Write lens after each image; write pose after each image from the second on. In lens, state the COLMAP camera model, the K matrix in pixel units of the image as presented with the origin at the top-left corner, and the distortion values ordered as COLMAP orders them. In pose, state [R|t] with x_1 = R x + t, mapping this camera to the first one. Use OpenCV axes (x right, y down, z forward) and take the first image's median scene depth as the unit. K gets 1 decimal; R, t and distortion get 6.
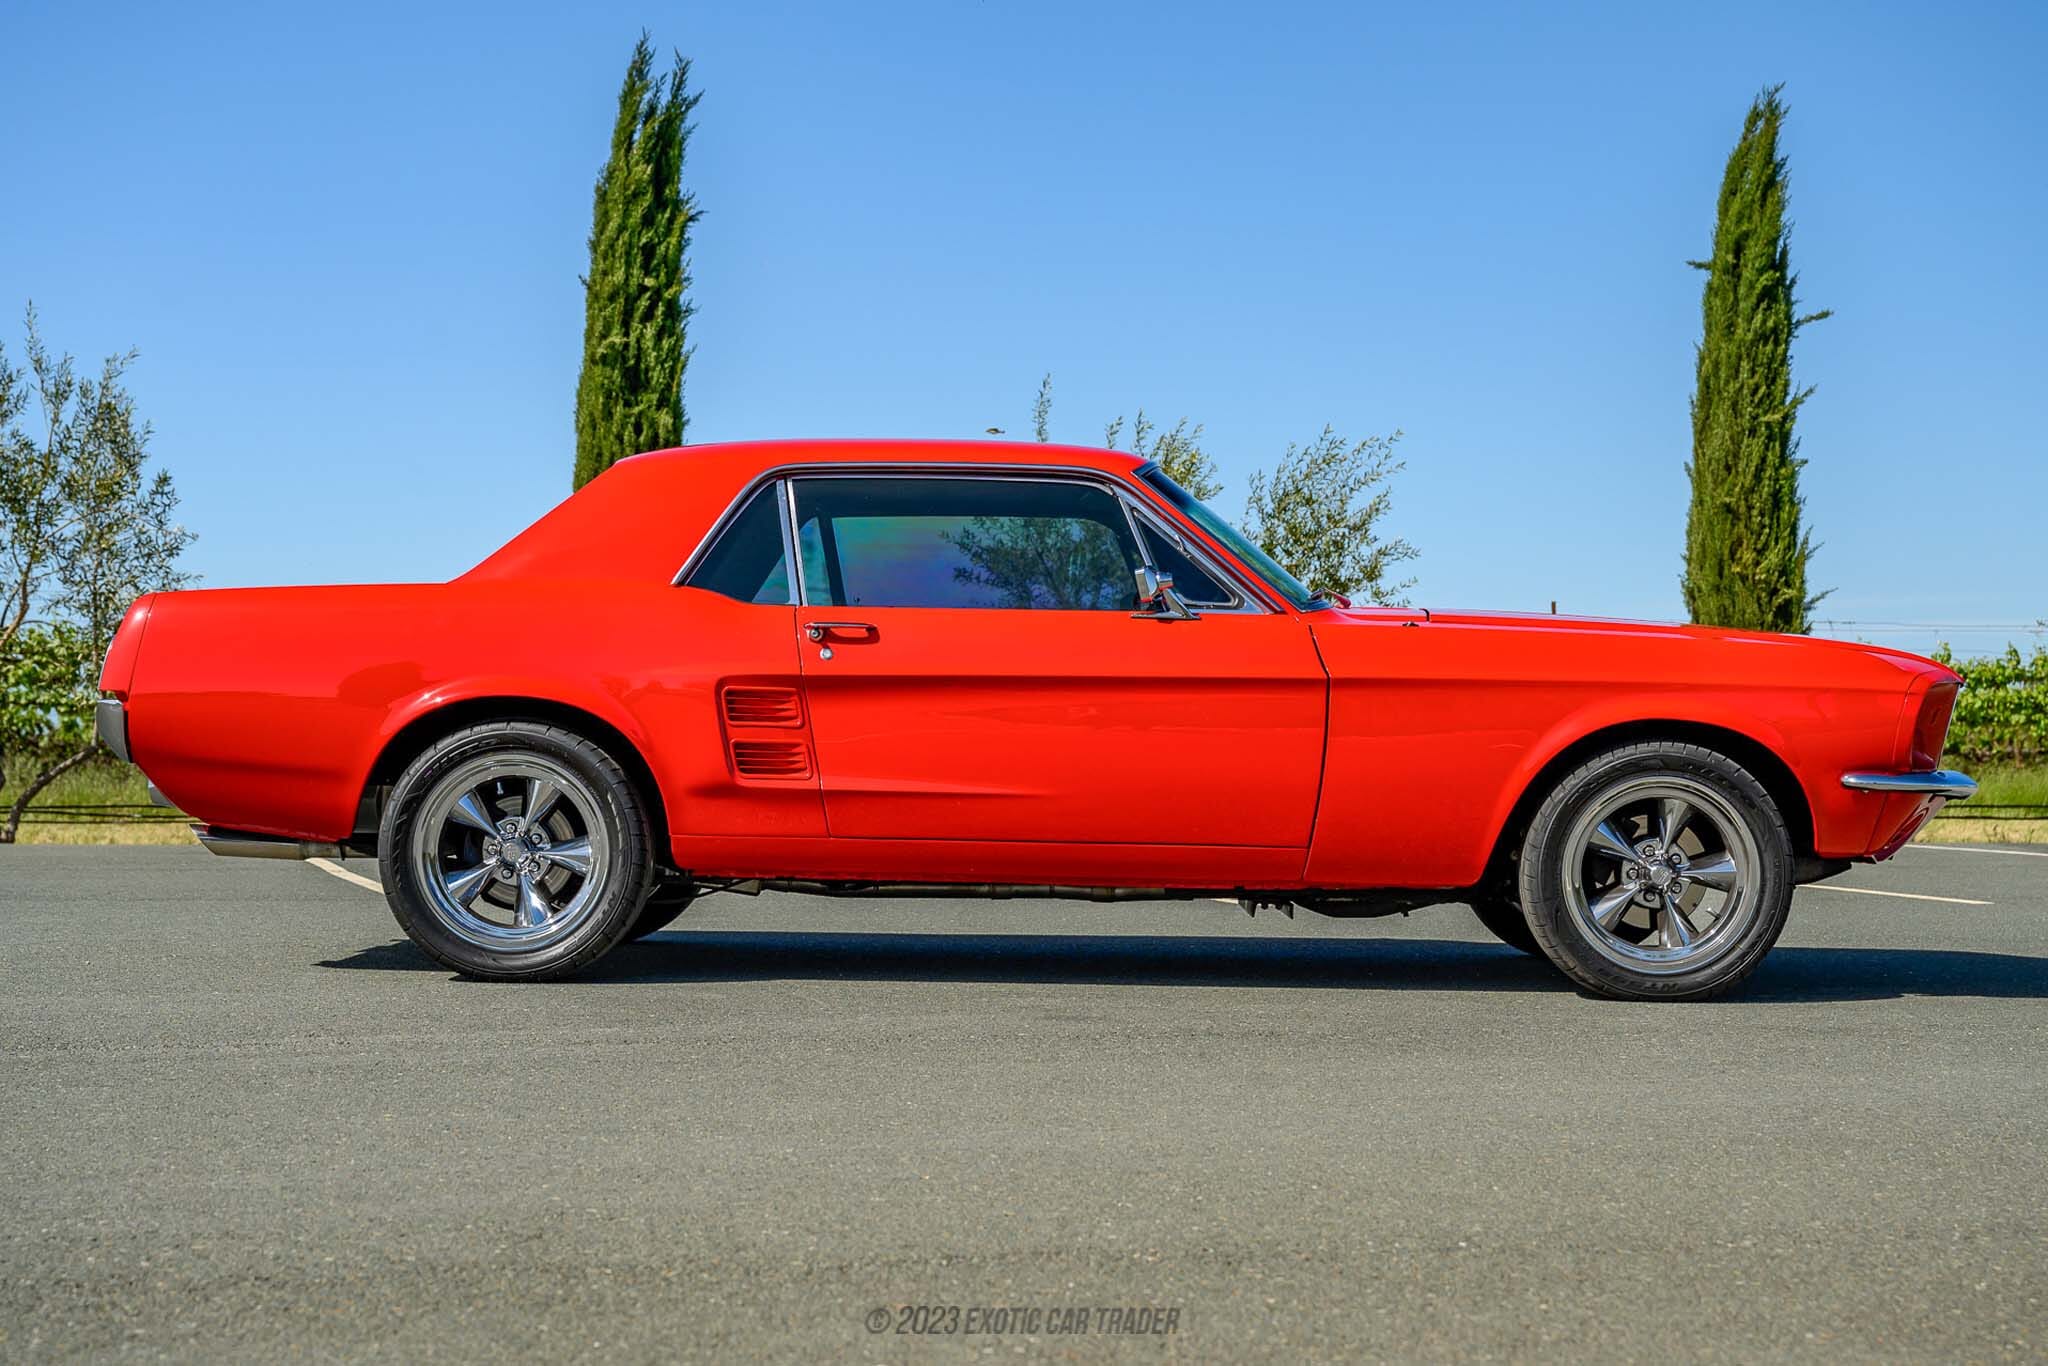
lens RADIAL K [[3266.1, 0, 1024.0], [0, 3266.1, 683.0], [0, 0, 1]] dist [-0.017732, -0.023826]
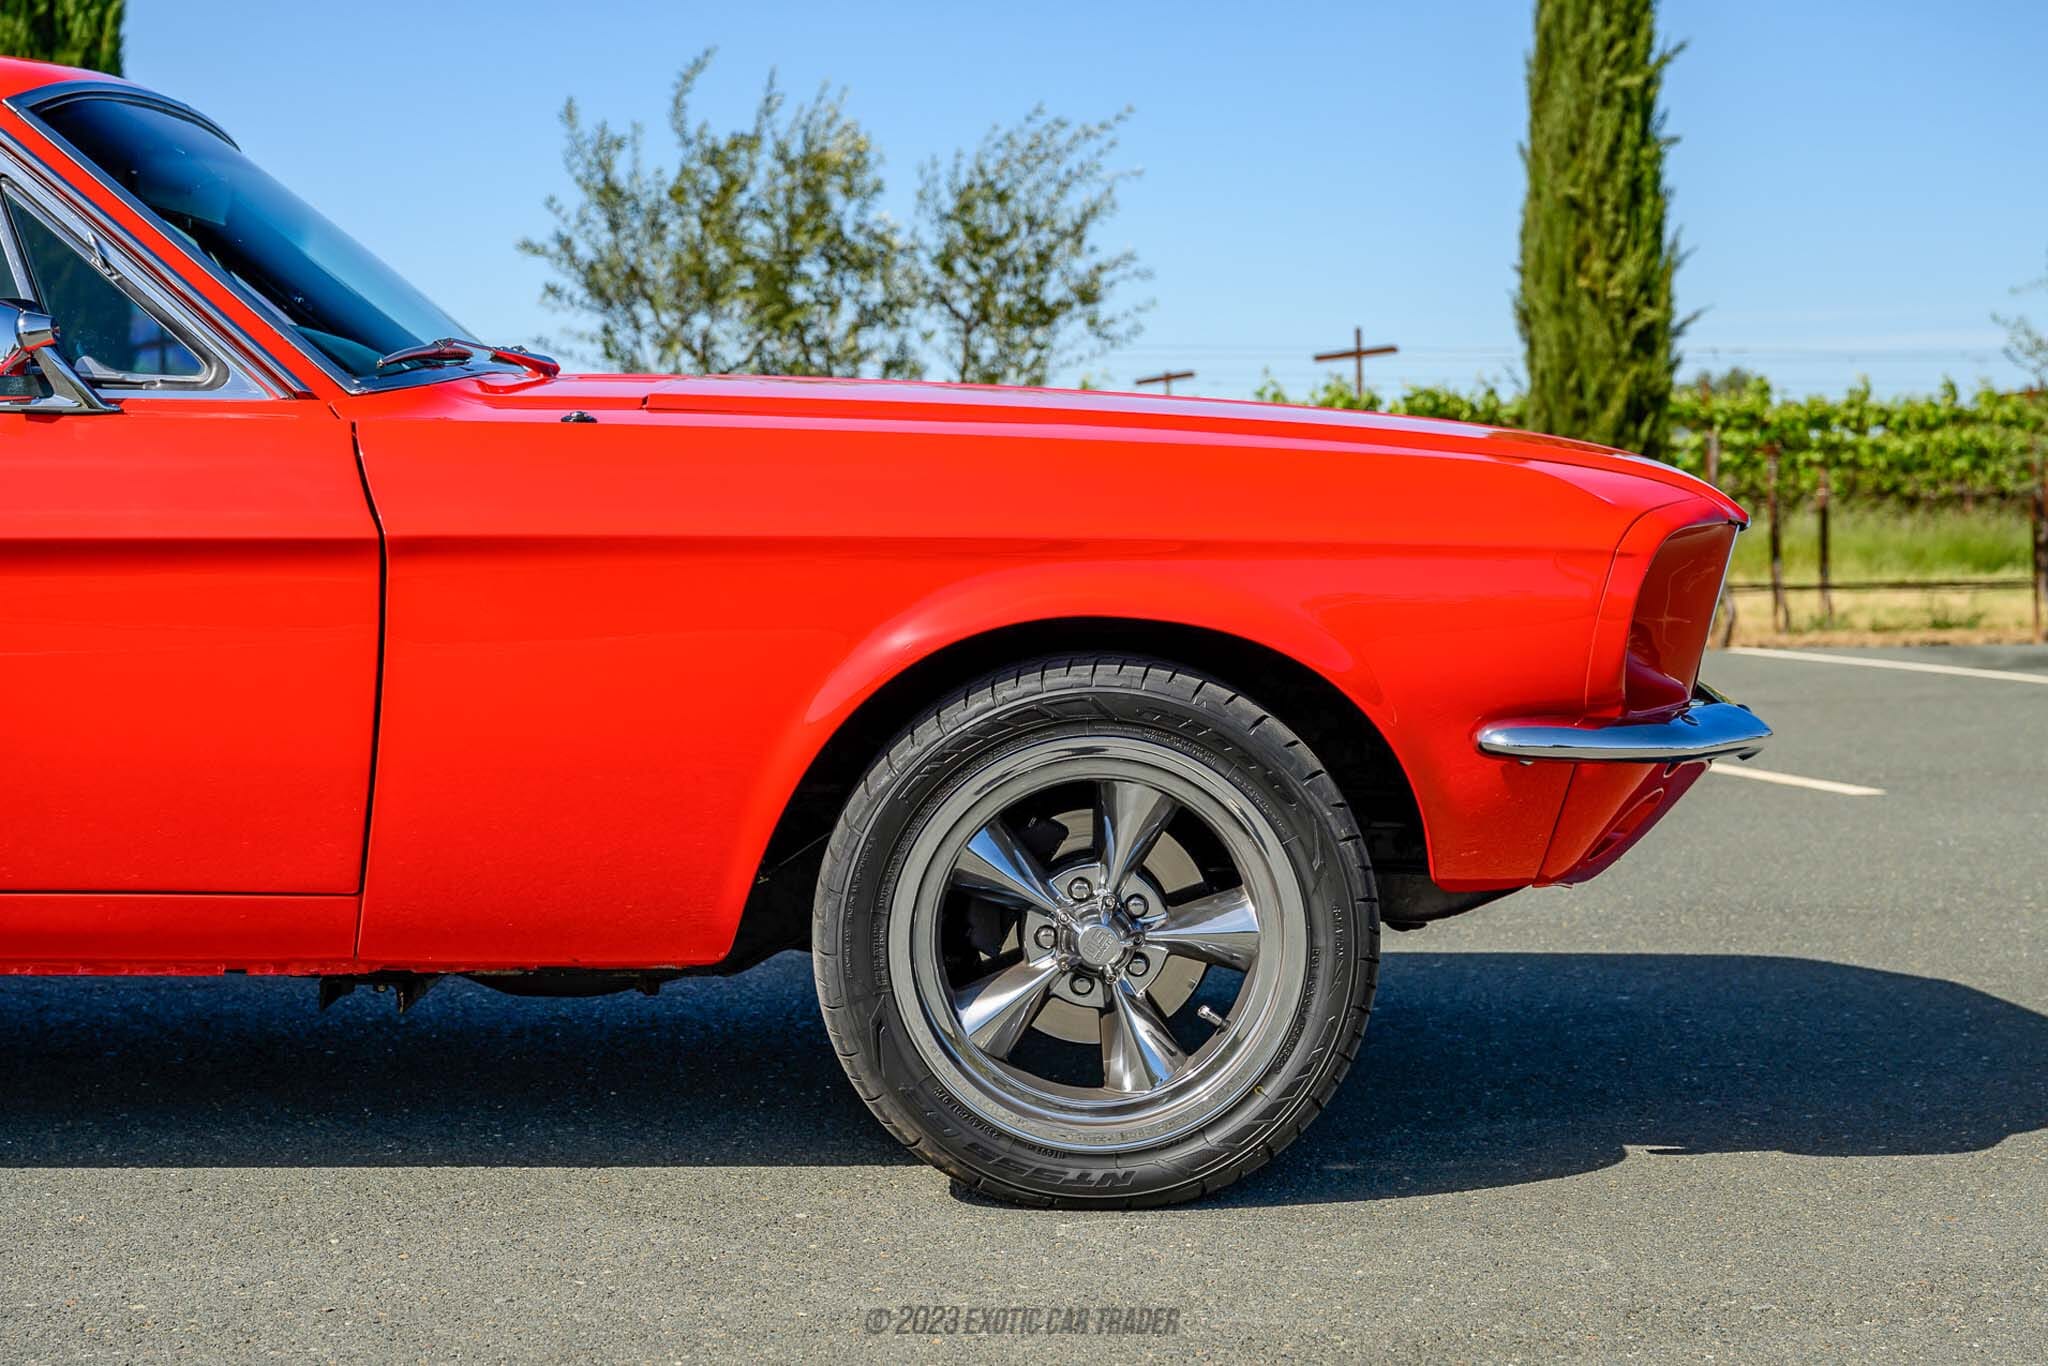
lens RADIAL K [[3774.6, 0, 1024.0], [0, 3774.6, 683.0], [0, 0, 1]] dist [0.030734, -0.267010]
pose [[0.998662, -0.014653, 0.049603, 0.044272], [0.011180, 0.997513, 0.069585, -0.004866], [-0.050500, -0.068938, 0.996342, 0.128114]]
